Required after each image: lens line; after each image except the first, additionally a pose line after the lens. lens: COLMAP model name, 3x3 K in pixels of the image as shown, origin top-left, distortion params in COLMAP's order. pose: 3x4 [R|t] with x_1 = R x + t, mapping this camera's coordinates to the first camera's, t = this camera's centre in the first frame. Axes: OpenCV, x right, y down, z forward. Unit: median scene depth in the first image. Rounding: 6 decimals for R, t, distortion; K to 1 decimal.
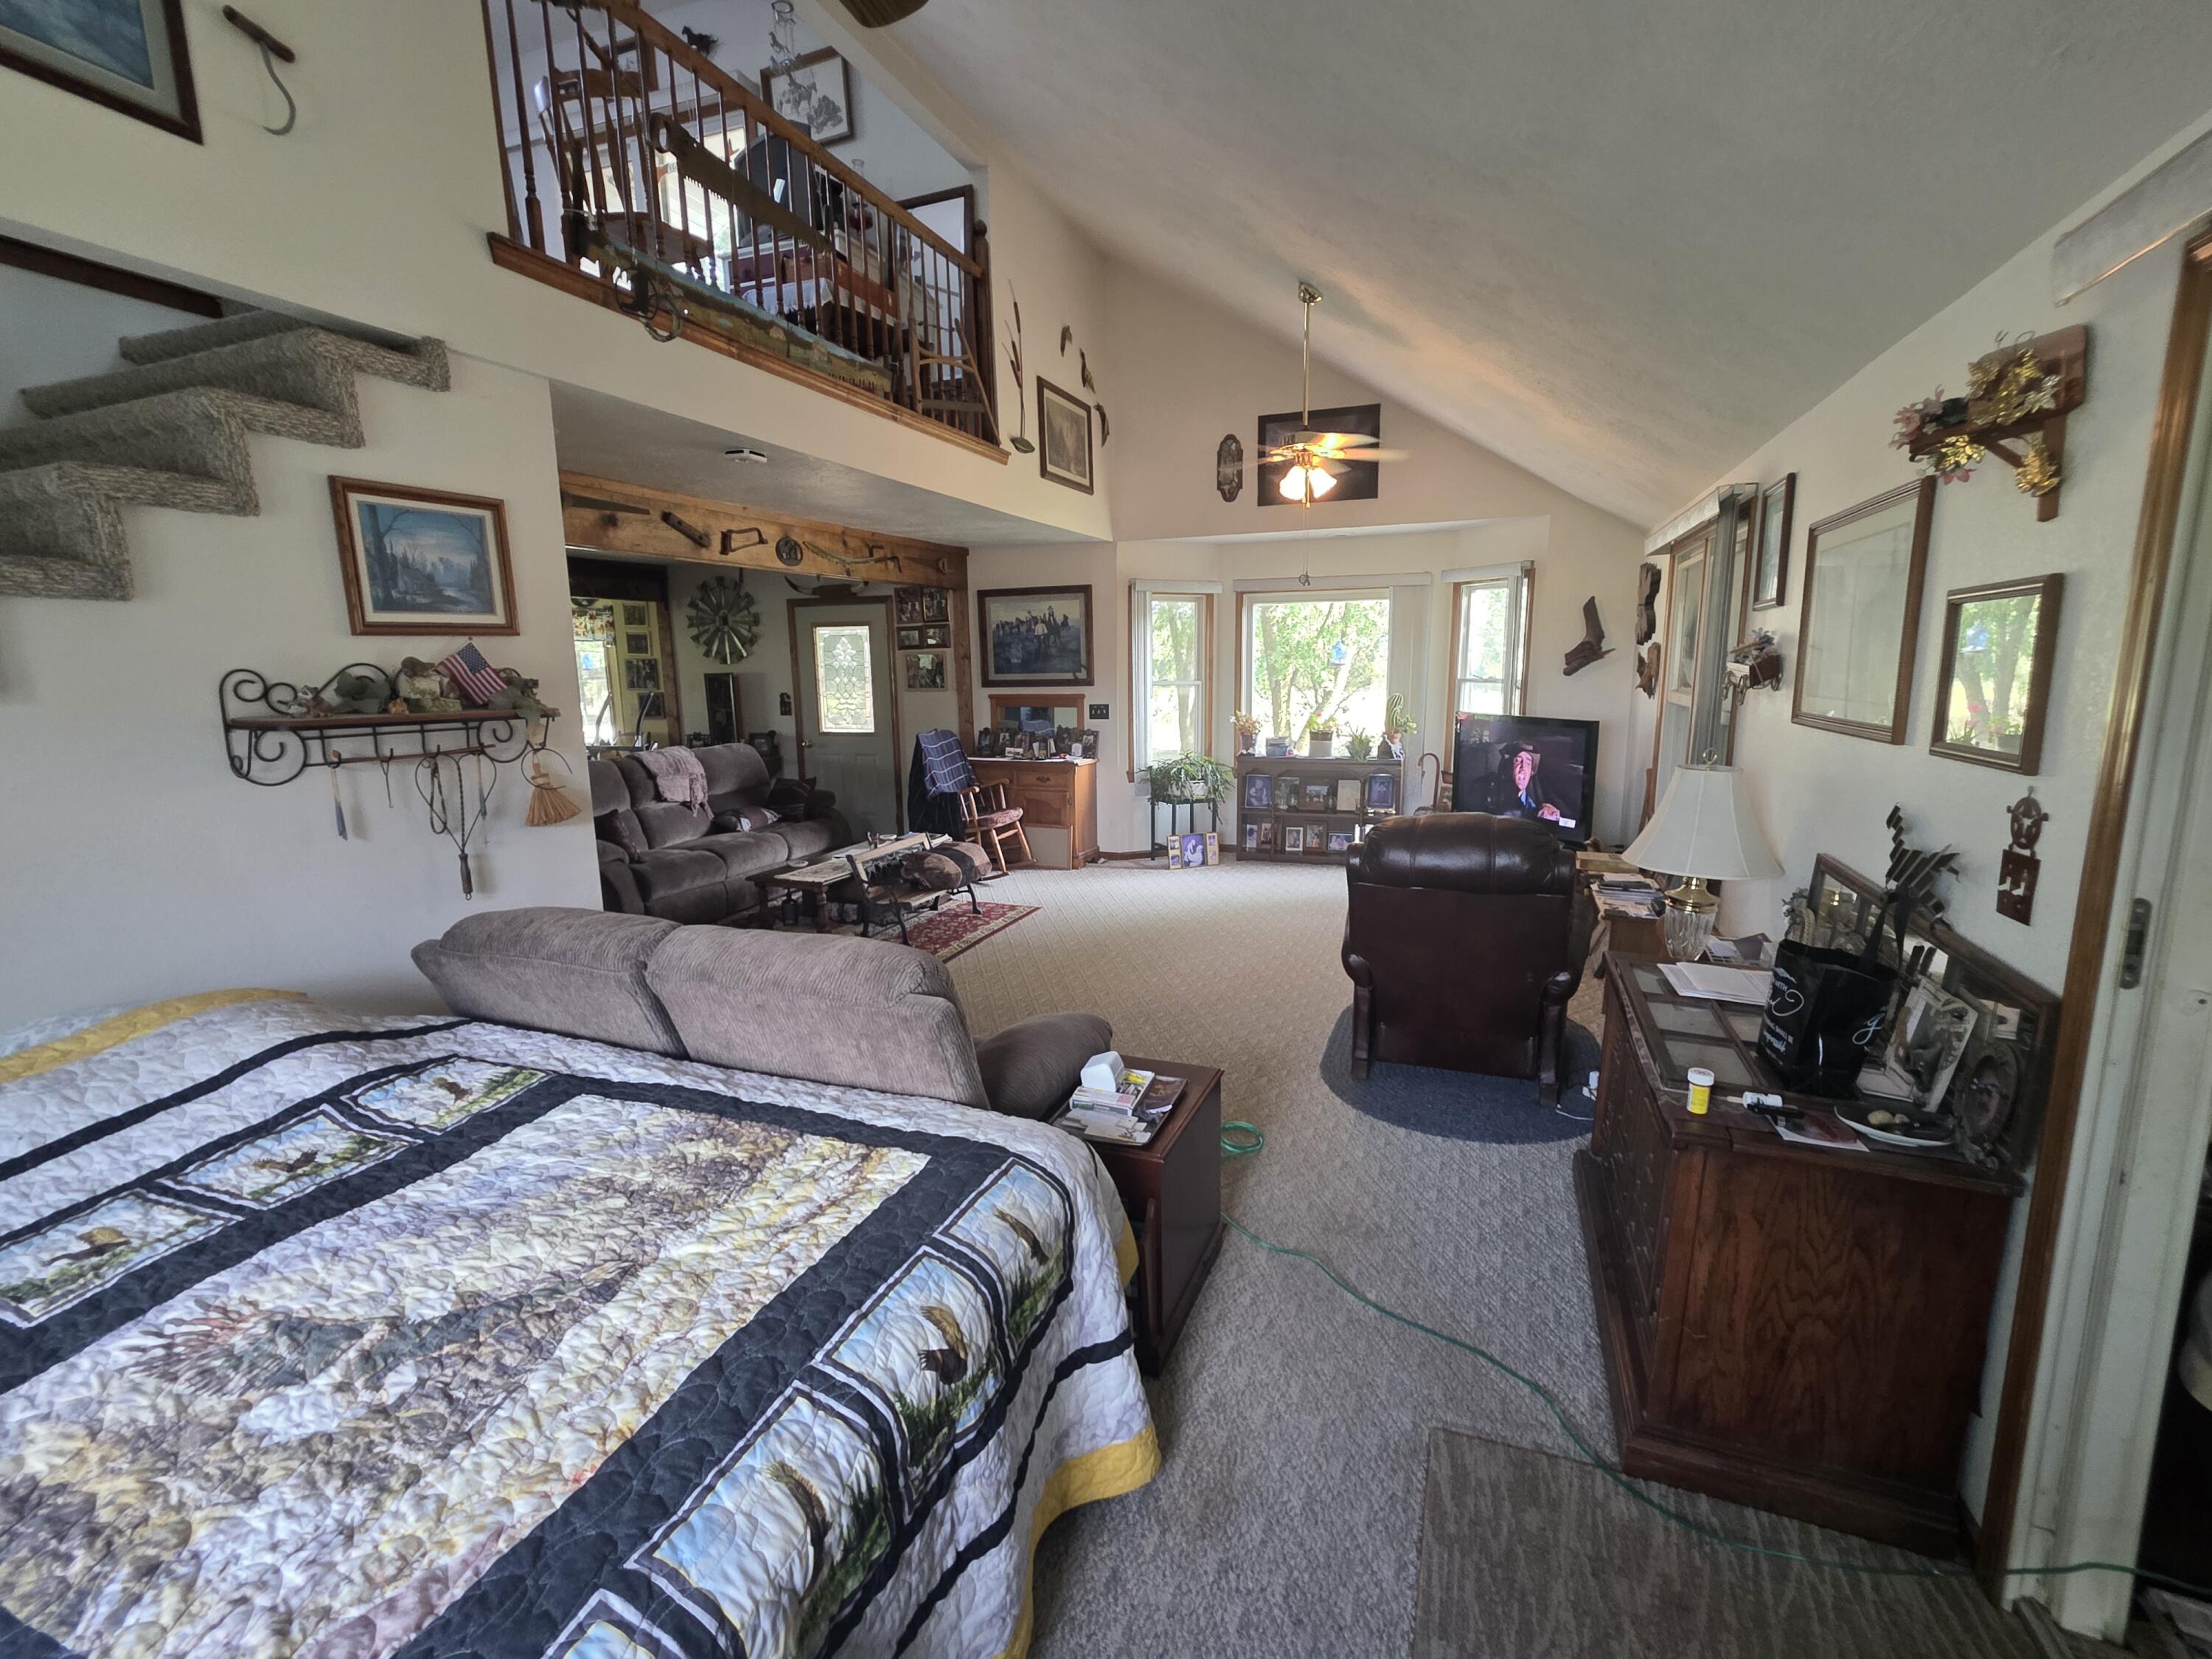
lens RADIAL K [[973.3, 0, 1107.6], [0, 973.3, 824.5], [0, 0, 1]] dist [-0.003236, 0.000139]
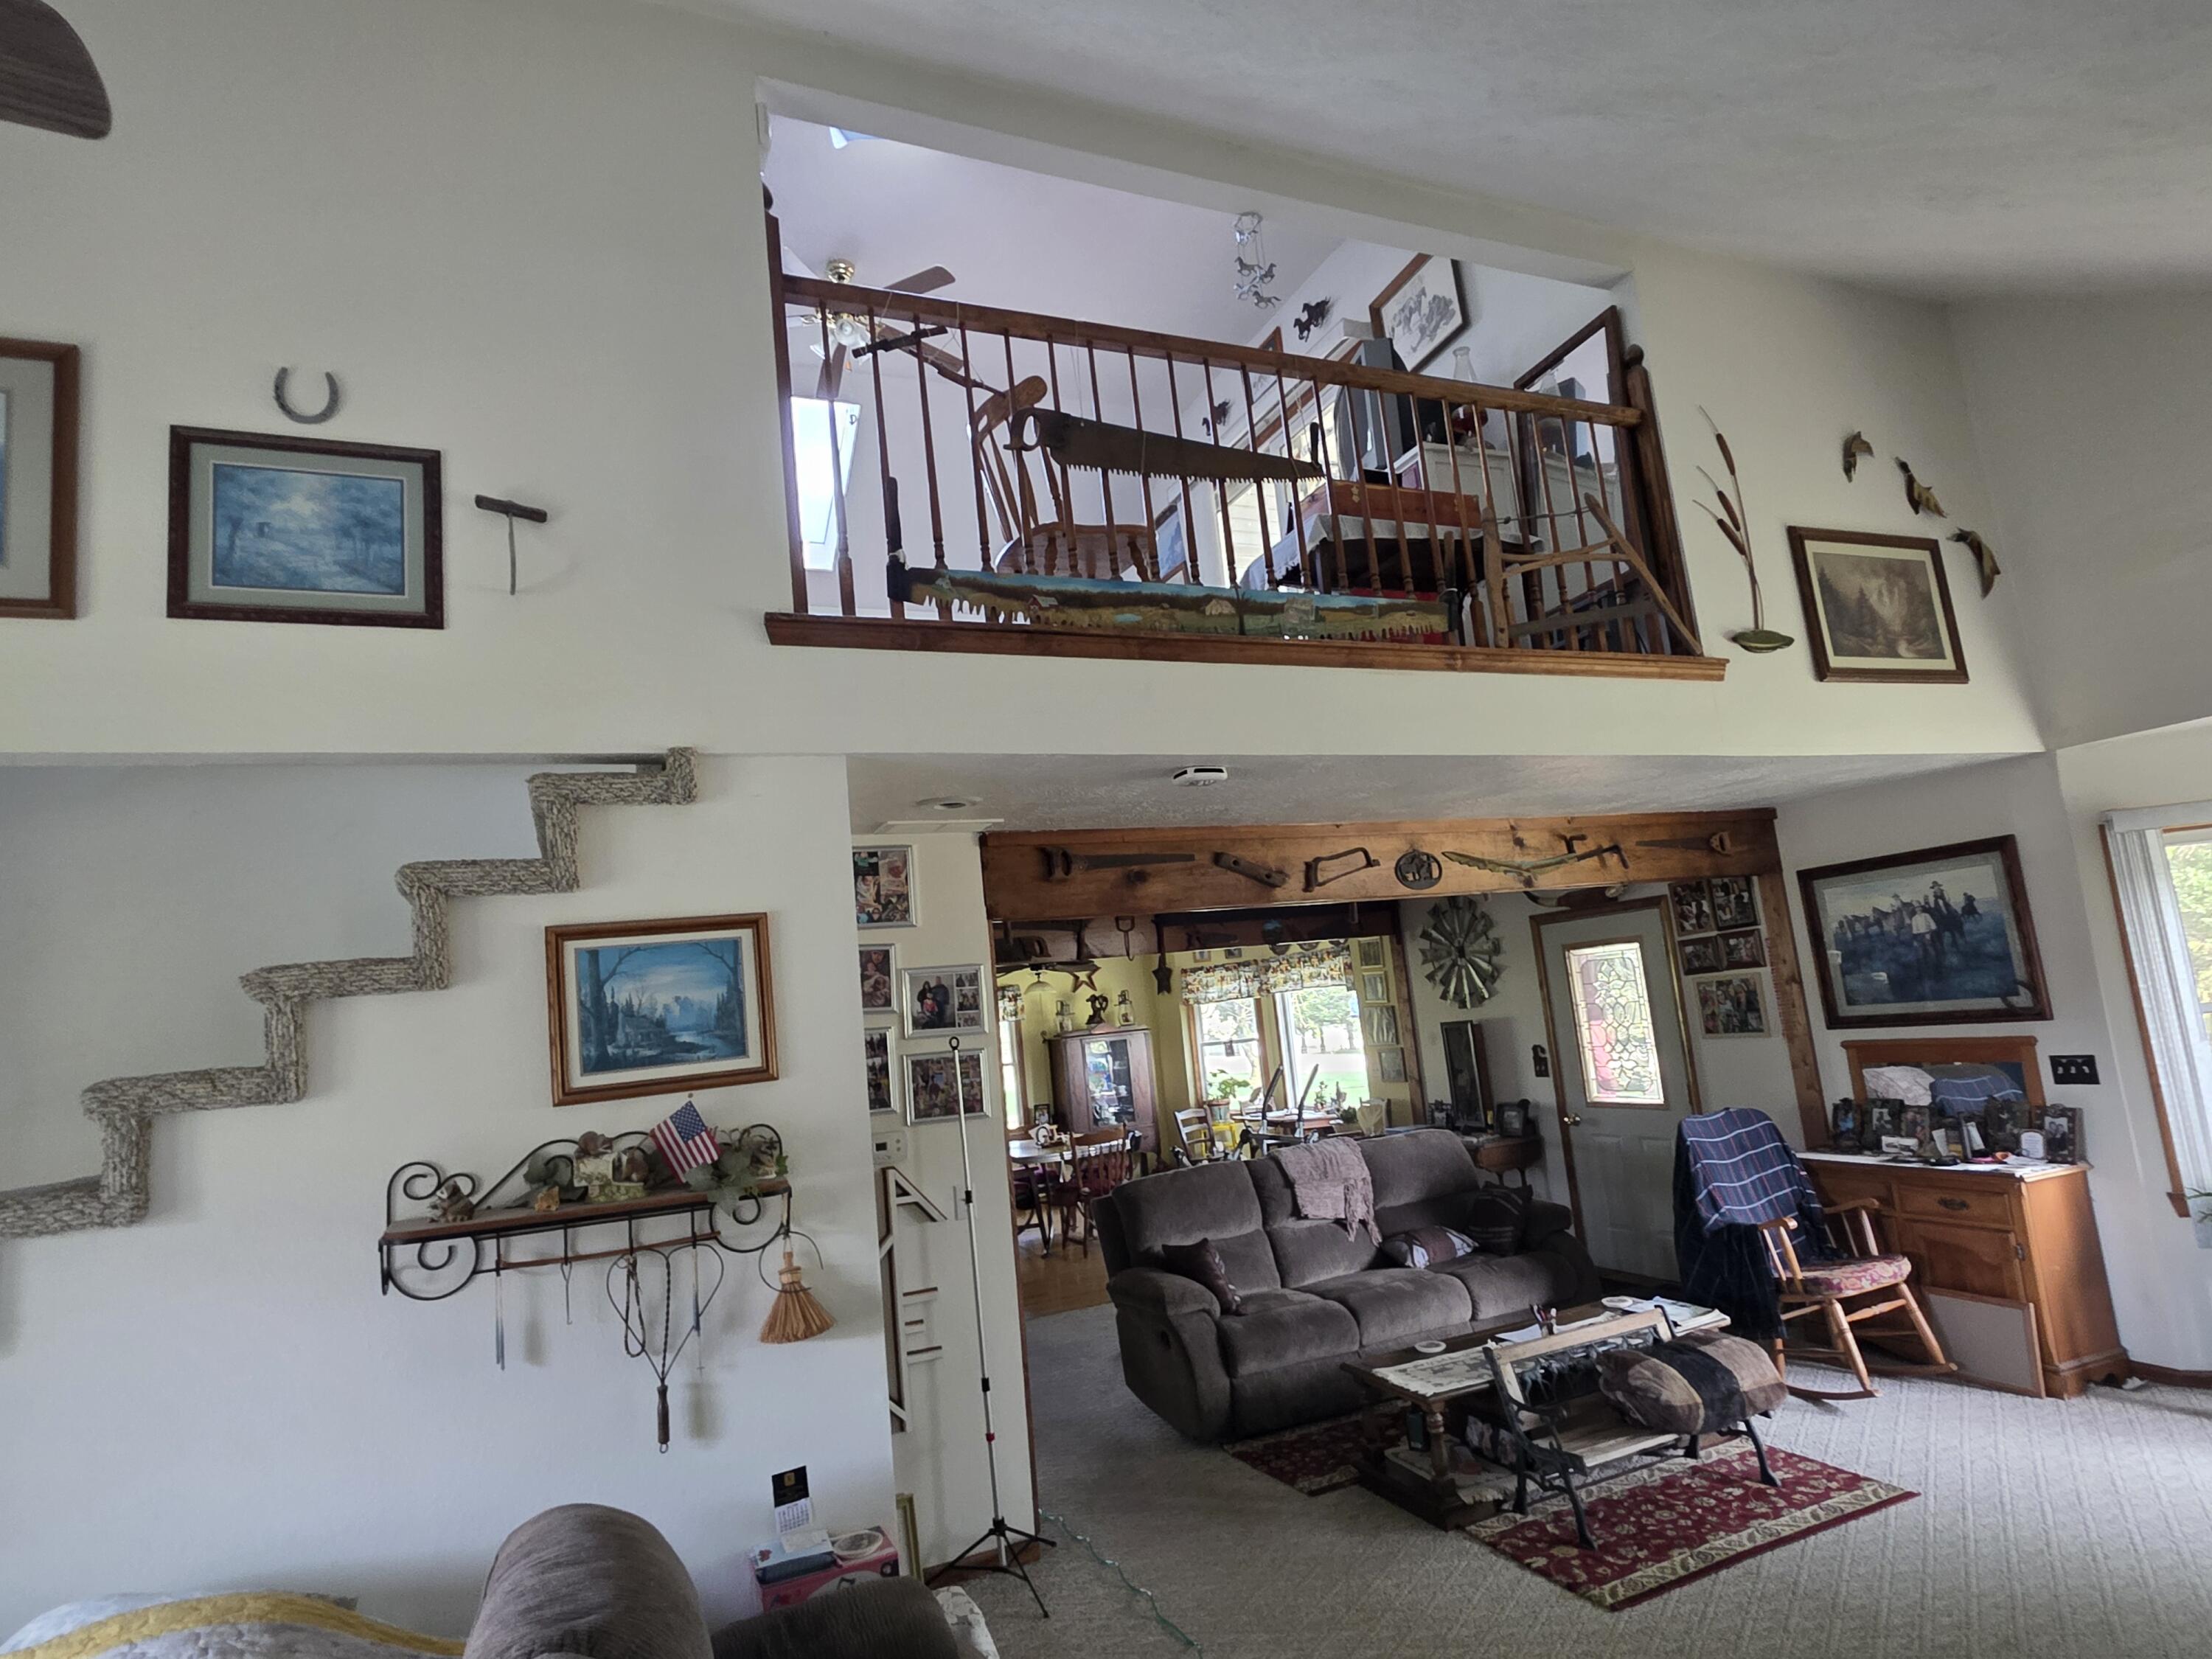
lens RADIAL K [[1199.7, 0, 1112.9], [0, 1199.7, 848.3], [0, 0, 1]] dist [0.008288, -0.004793]
pose [[0.696491, -0.152757, -0.701117, 0.130352], [-0.036488, 0.968274, -0.247212, -0.068777], [0.716637, 0.197763, 0.668821, 0.242710]]
